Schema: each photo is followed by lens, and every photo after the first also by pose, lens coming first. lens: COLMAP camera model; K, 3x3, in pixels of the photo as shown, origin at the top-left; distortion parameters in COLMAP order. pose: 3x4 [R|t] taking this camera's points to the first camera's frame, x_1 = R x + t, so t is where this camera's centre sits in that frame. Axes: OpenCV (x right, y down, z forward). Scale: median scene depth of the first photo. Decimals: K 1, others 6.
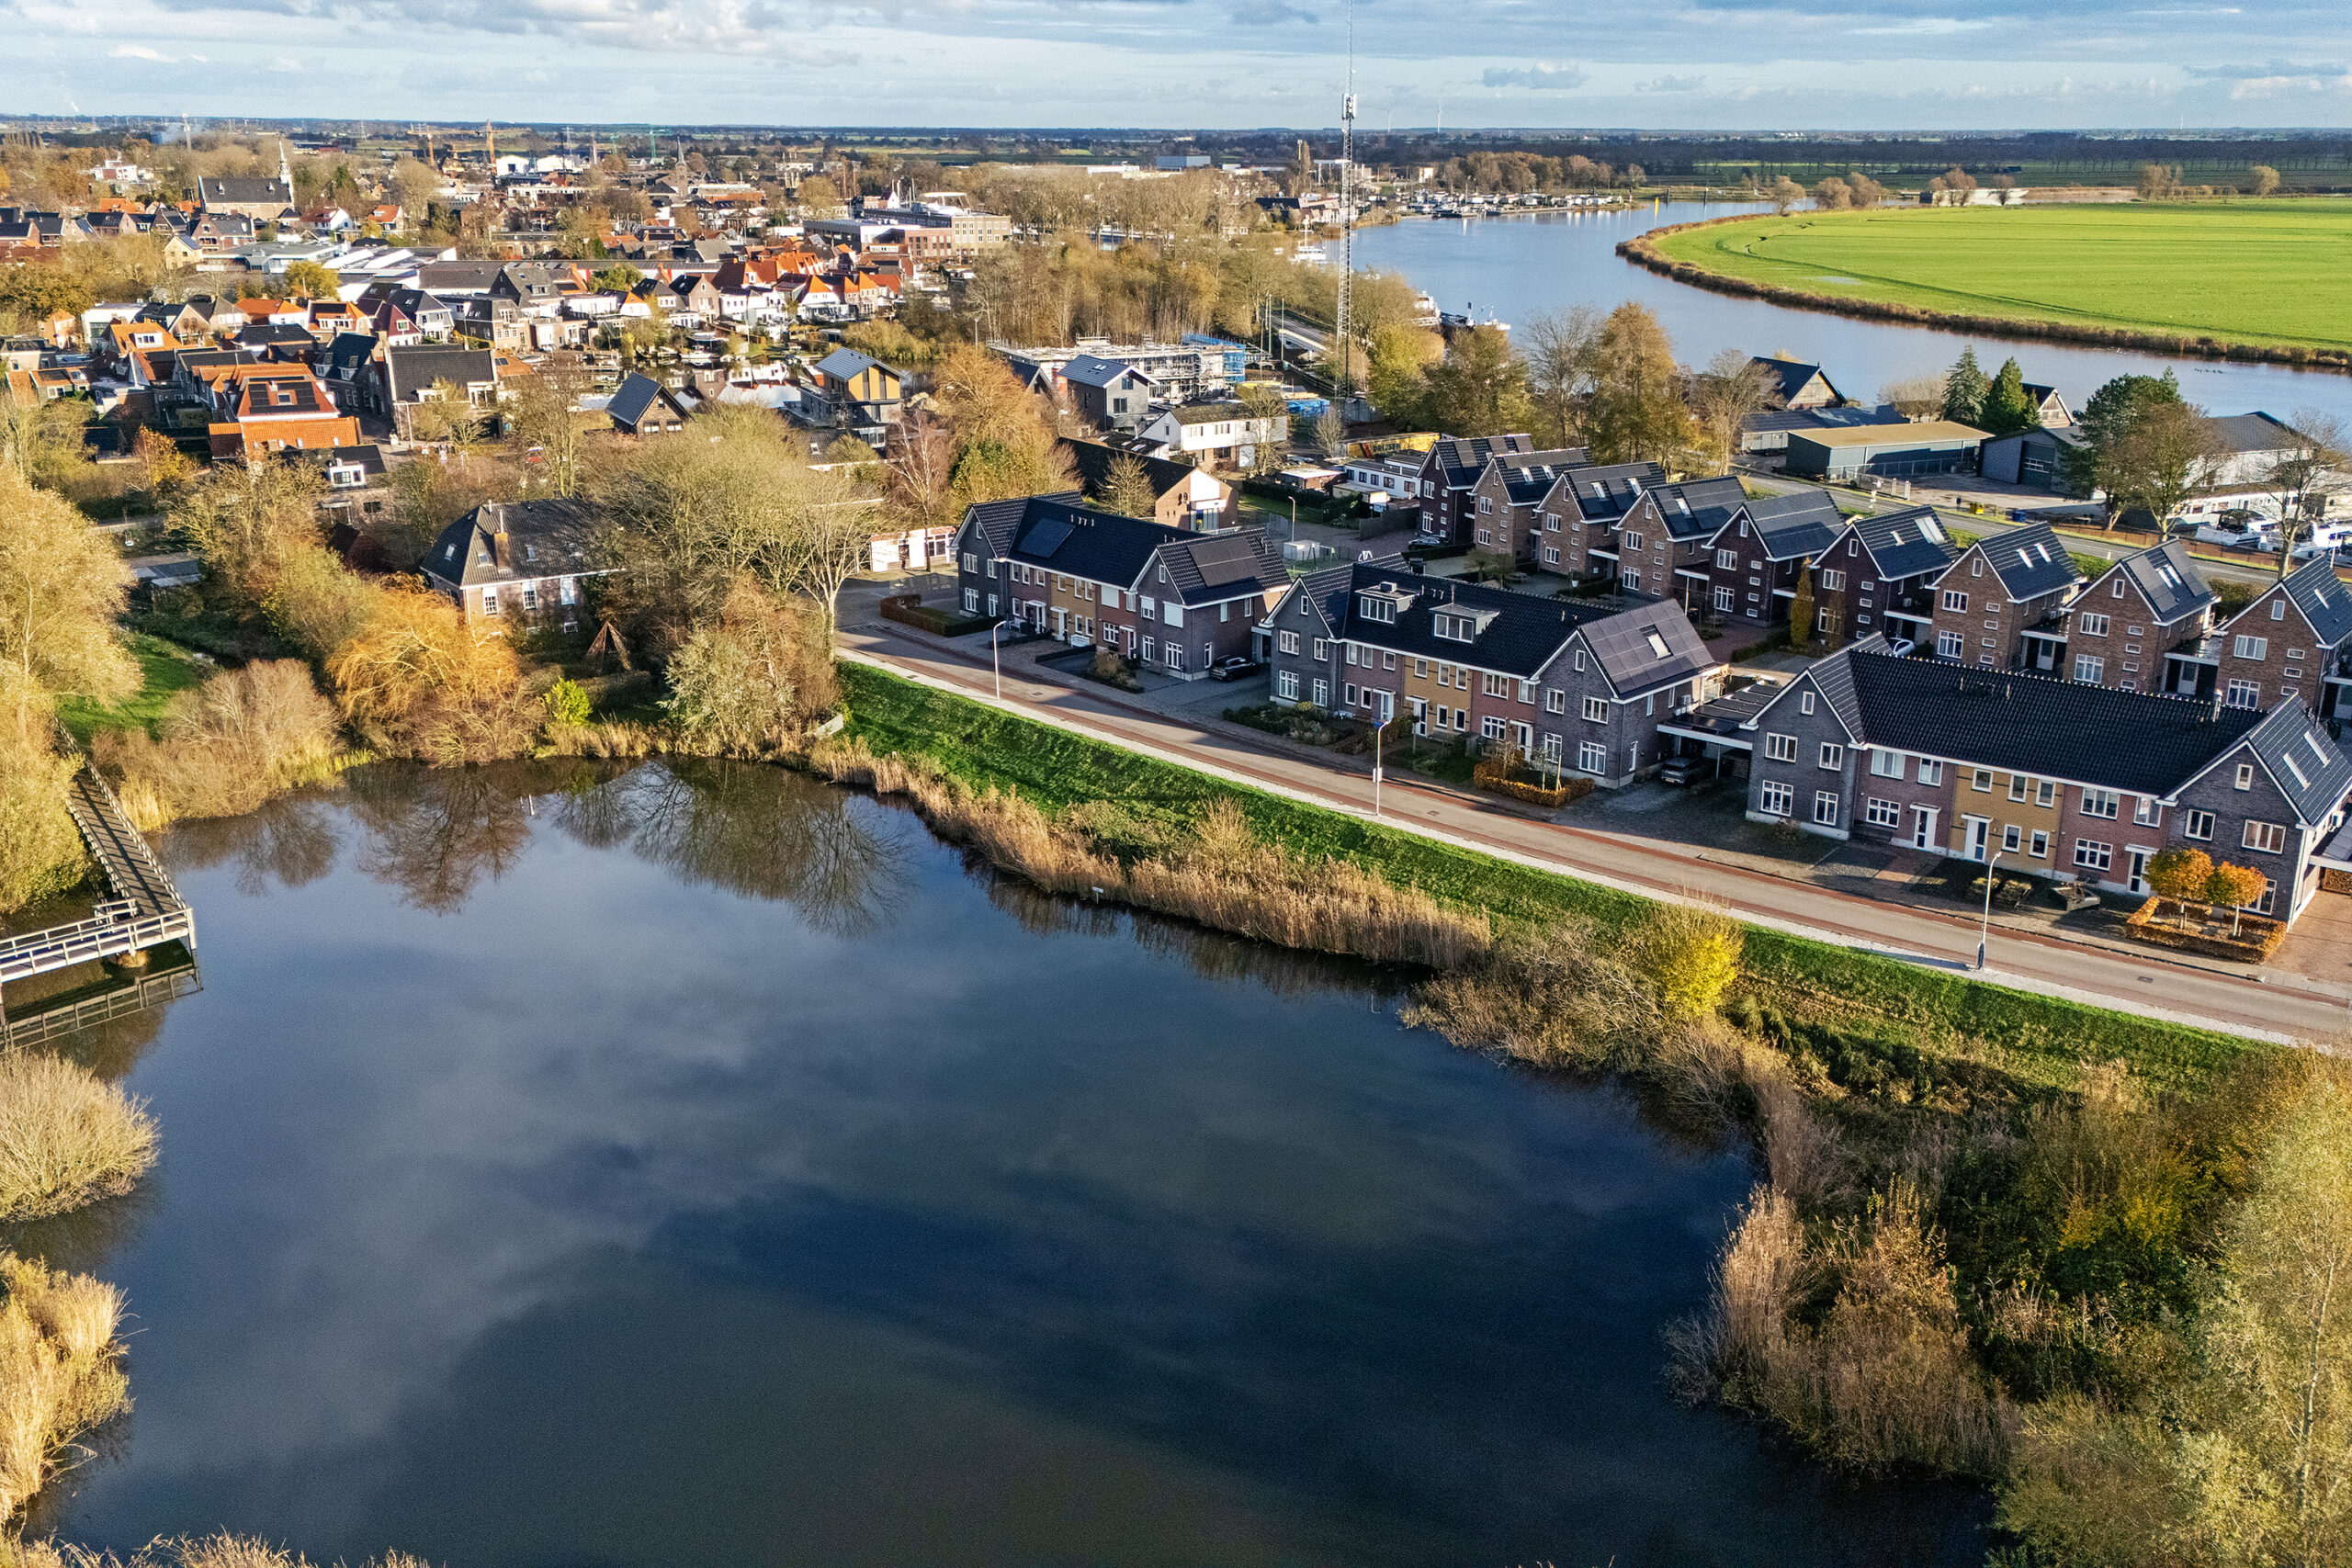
lens RADIAL K [[2058.4, 0, 1083.3], [0, 2058.4, 783.3], [0, 0, 1]] dist [0.124495, -0.291640]
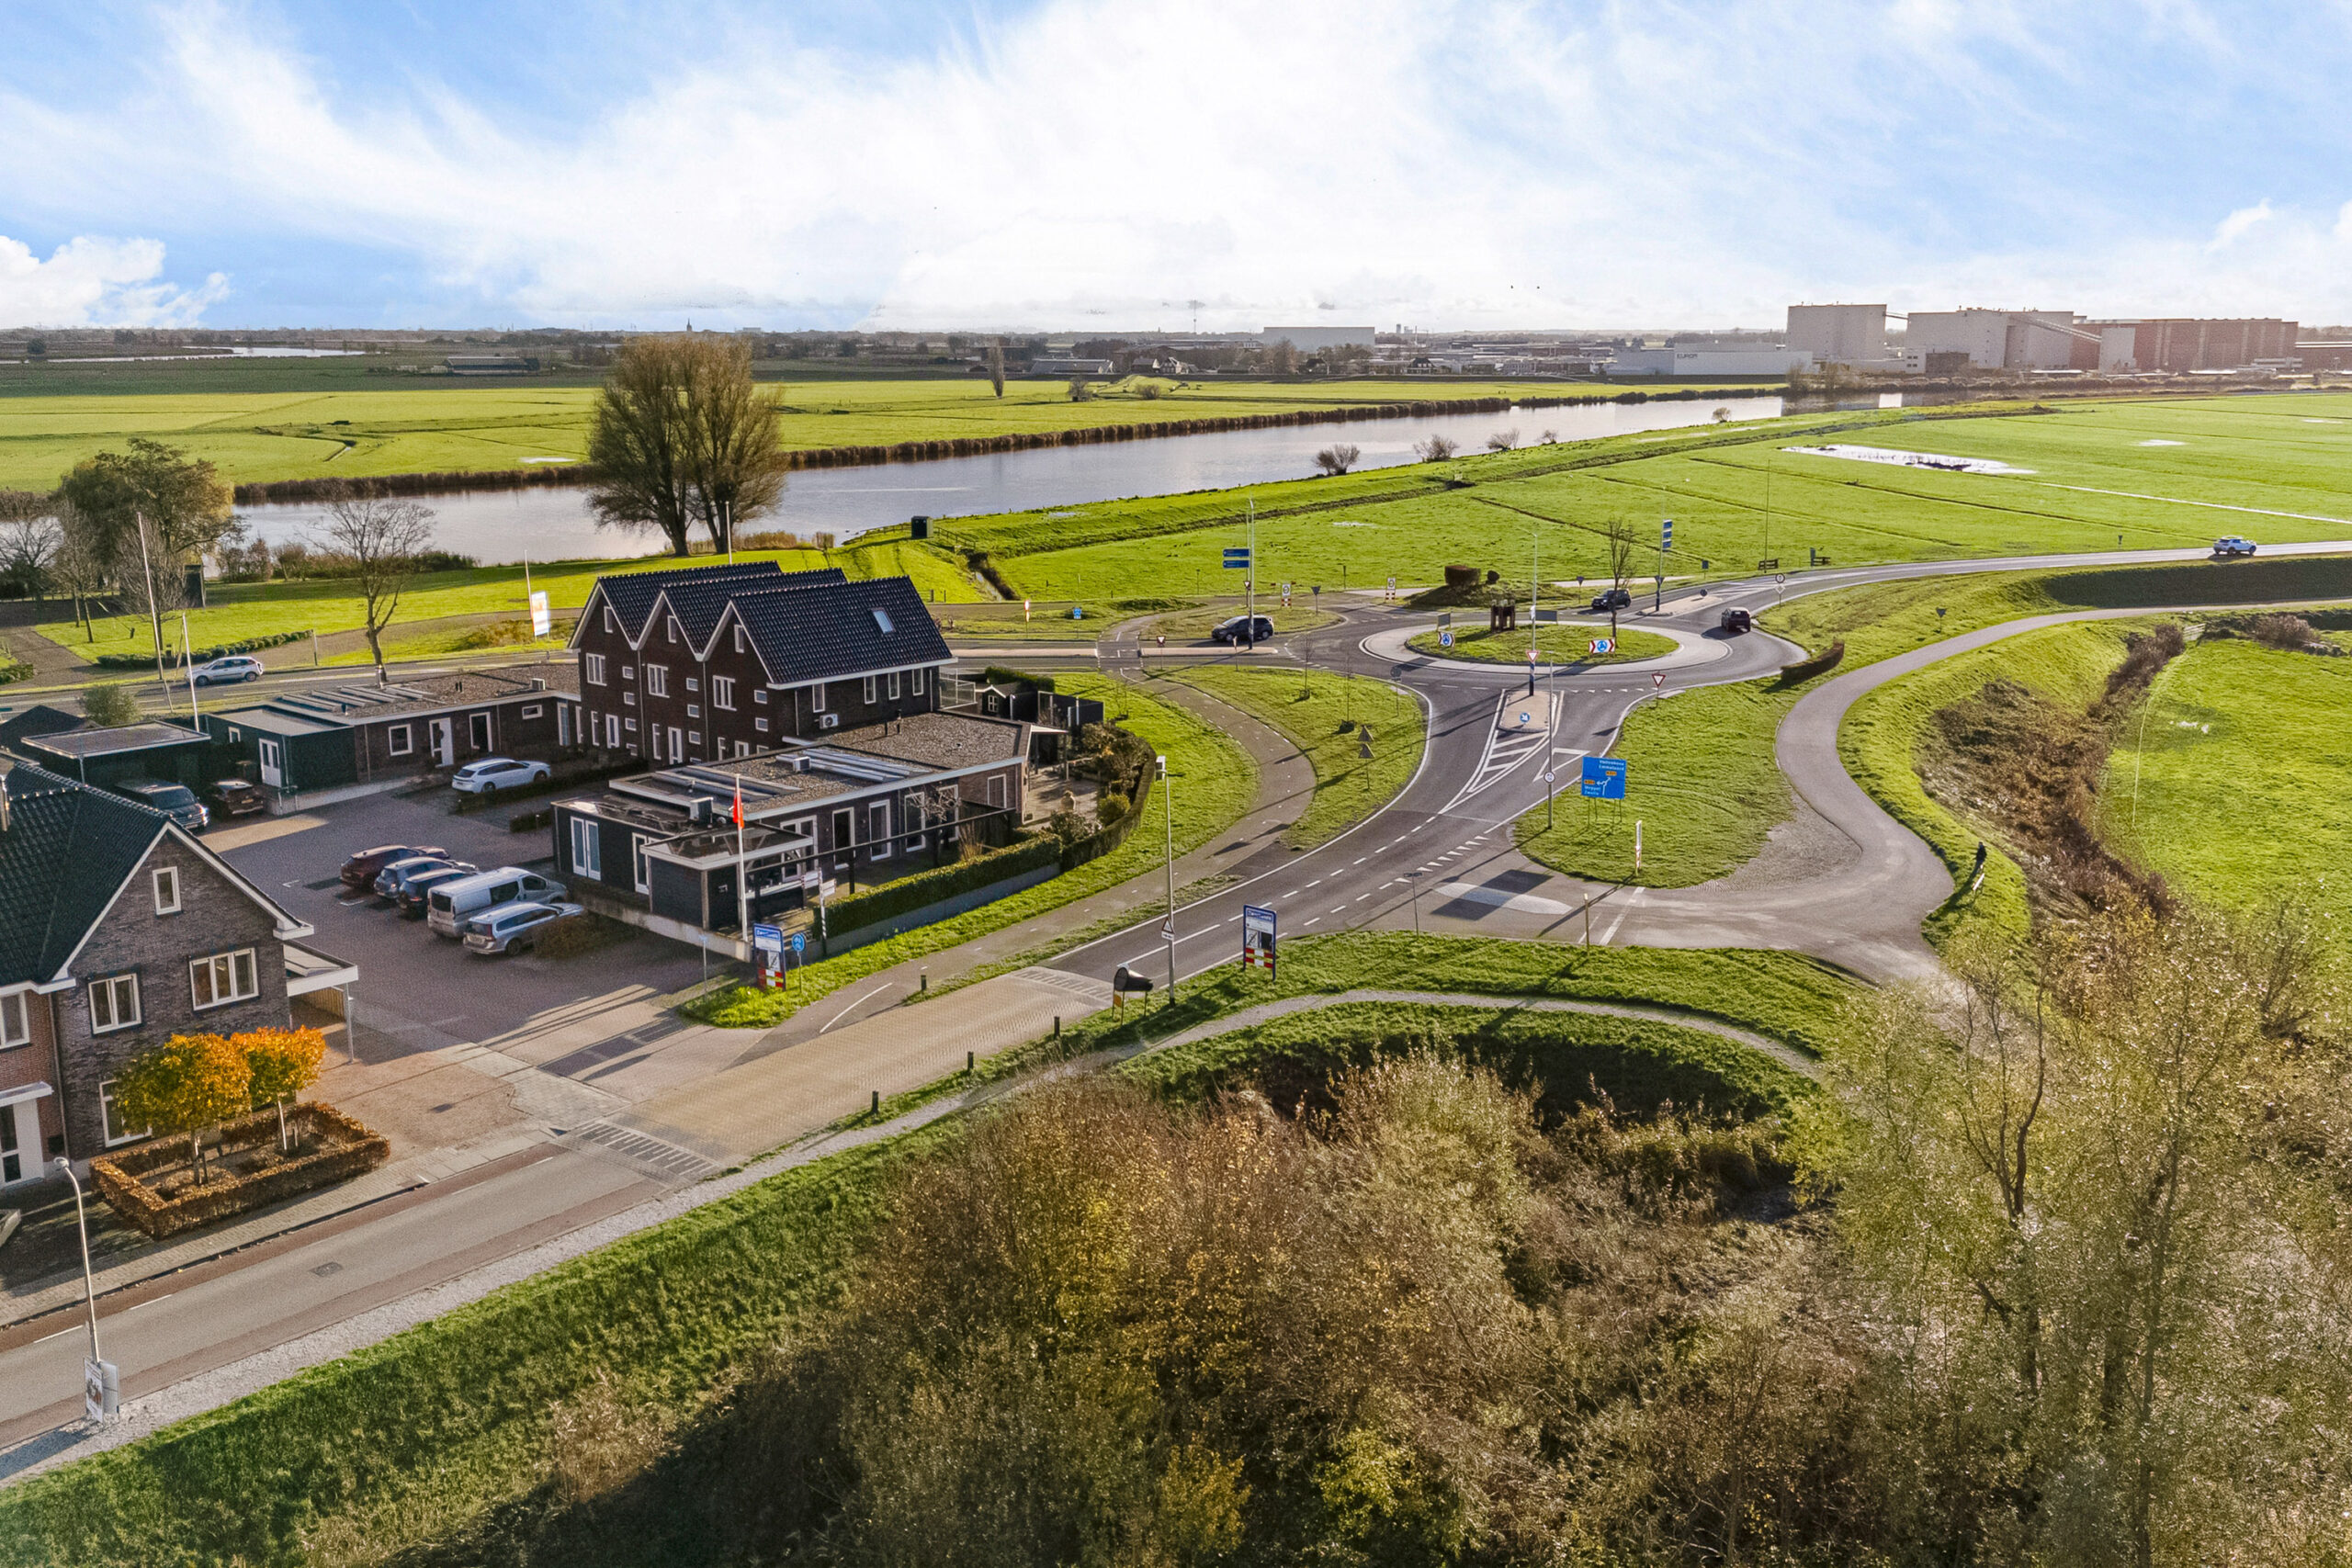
lens RADIAL K [[2058.4, 0, 1083.3], [0, 2058.4, 783.3], [0, 0, 1]] dist [0.124495, -0.291640]
pose [[0.006631, -0.183815, 0.982938, 0.015339], [0.307658, 0.935656, 0.172898, -0.042676], [-0.951474, 0.301262, 0.062757, 0.613329]]
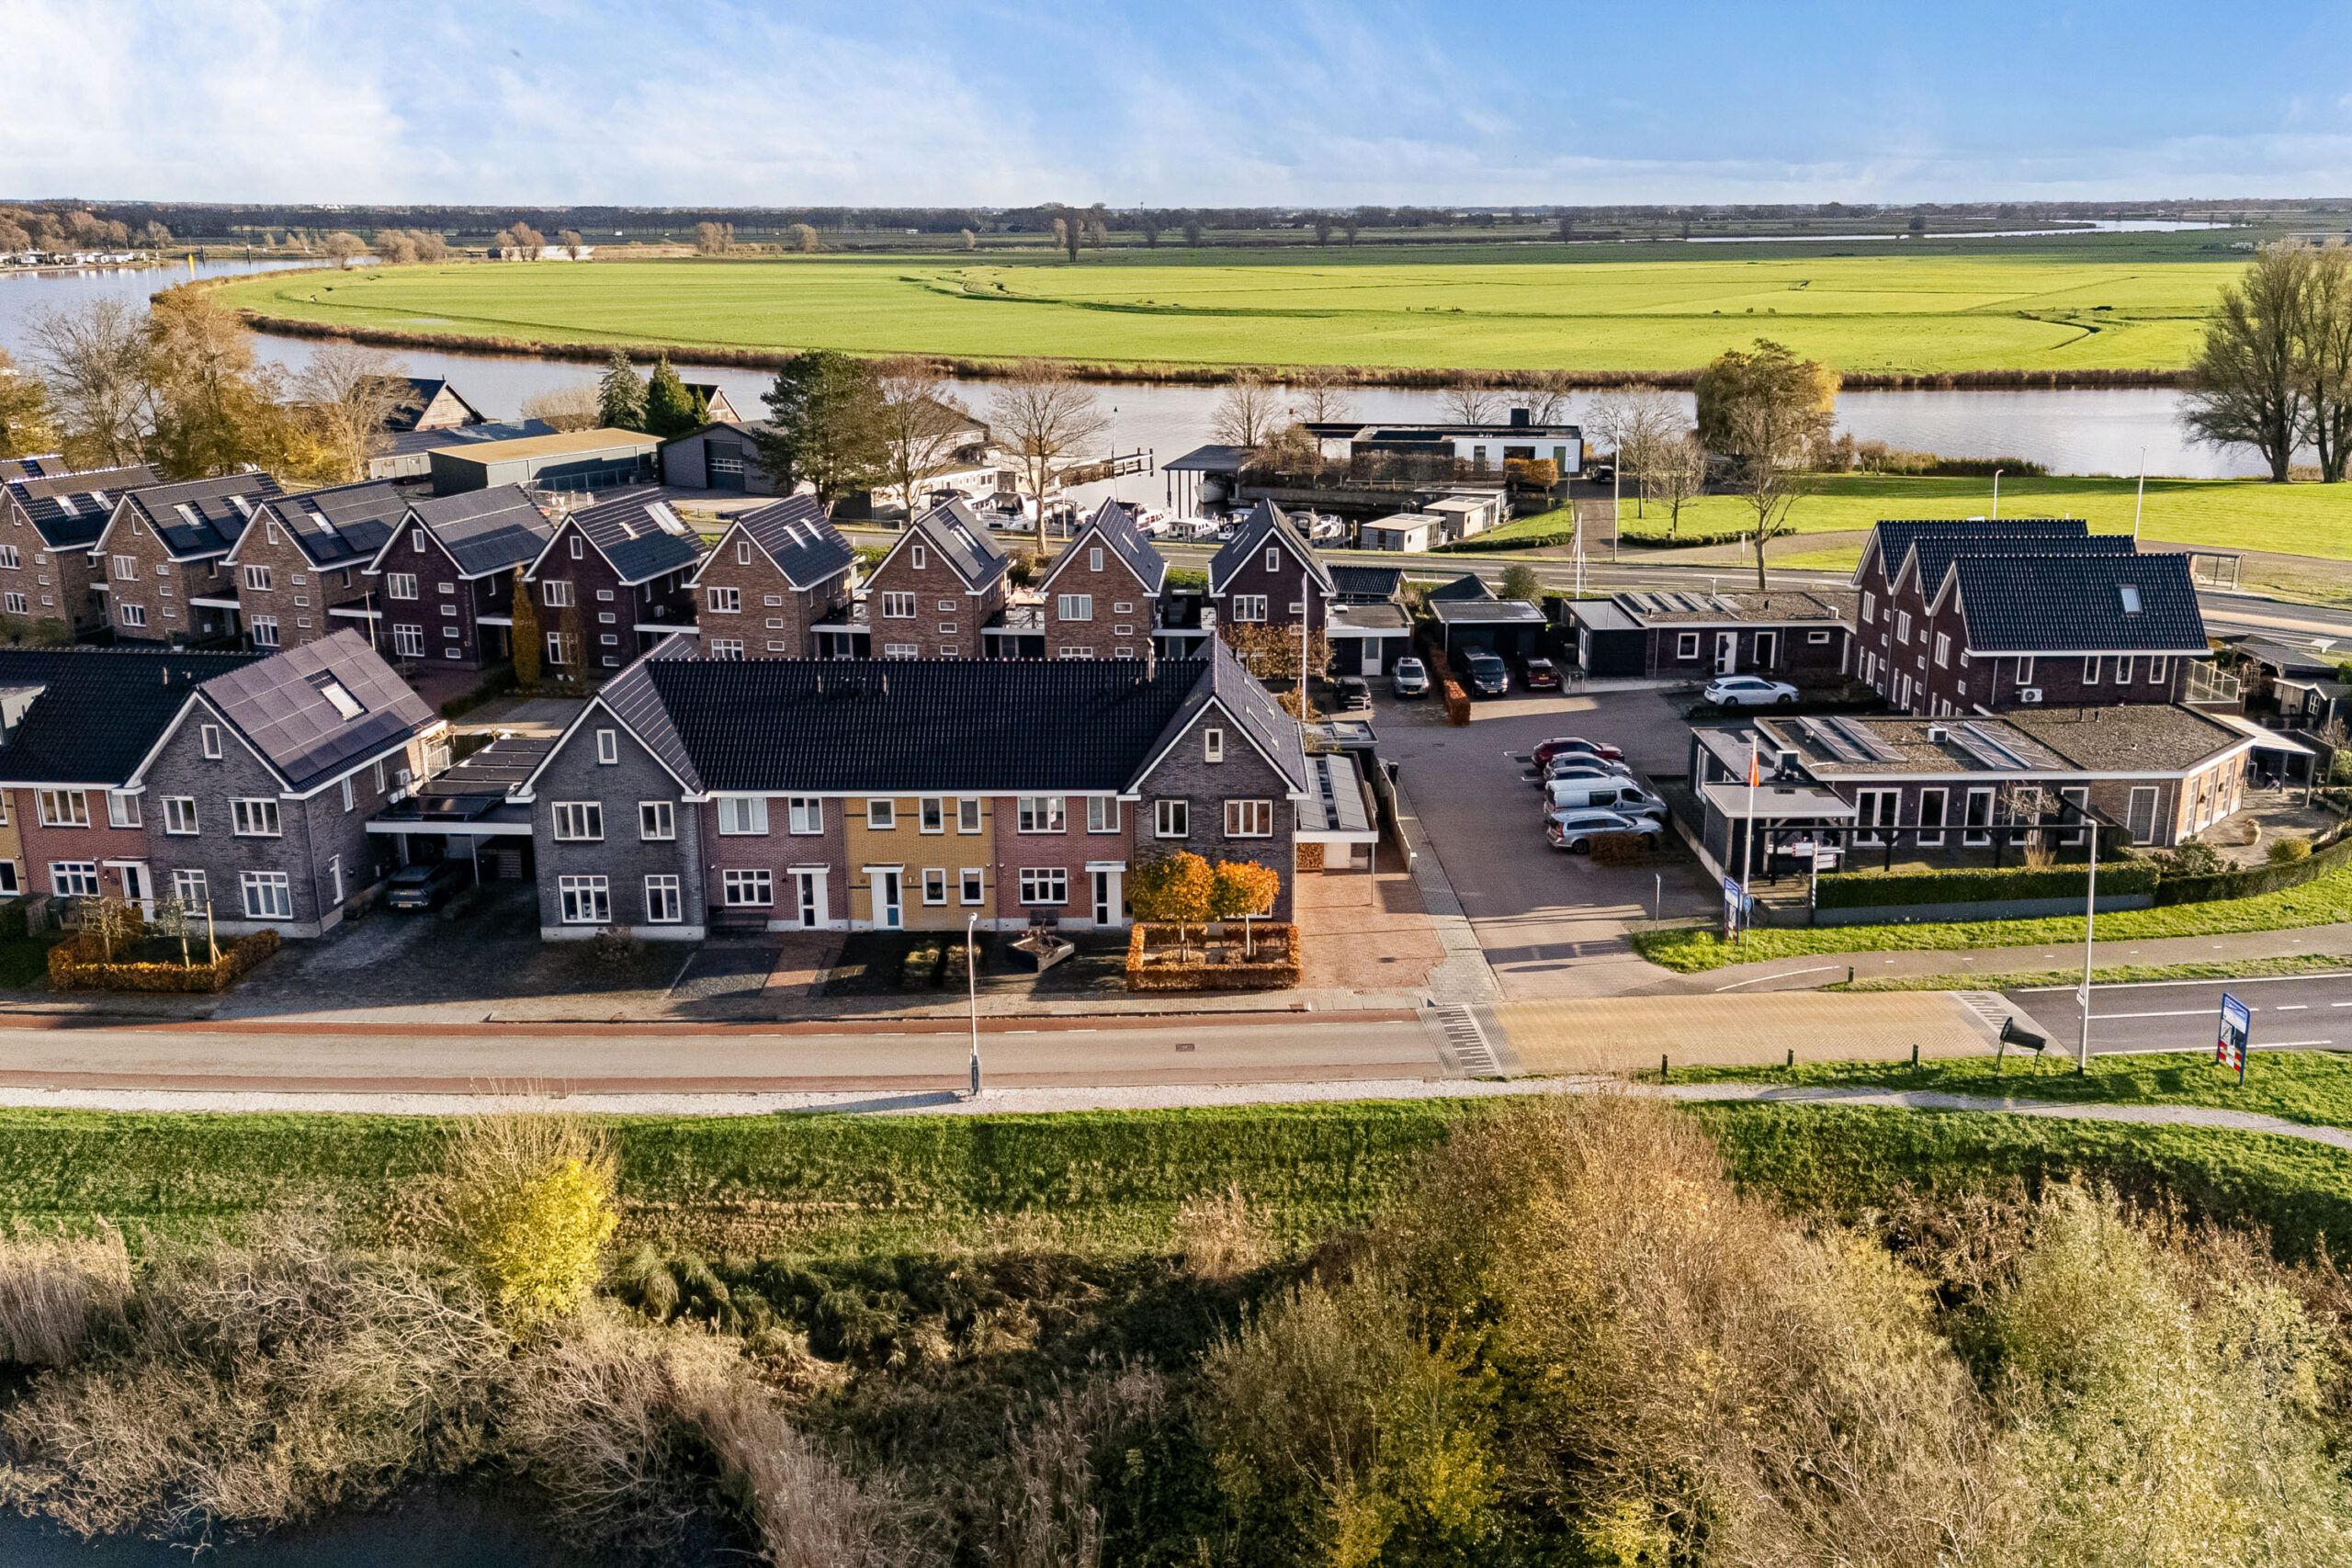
lens RADIAL K [[1954.0, 0, 1228.0], [0, 1954.0, 741.4], [0, 0, 1]] dist [0.090806, -0.069754]
pose [[0.745991, -0.155428, 0.647564, 0.090135], [0.192937, 0.981122, 0.013226, -0.010536], [-0.637395, 0.115073, 0.761897, 0.391528]]
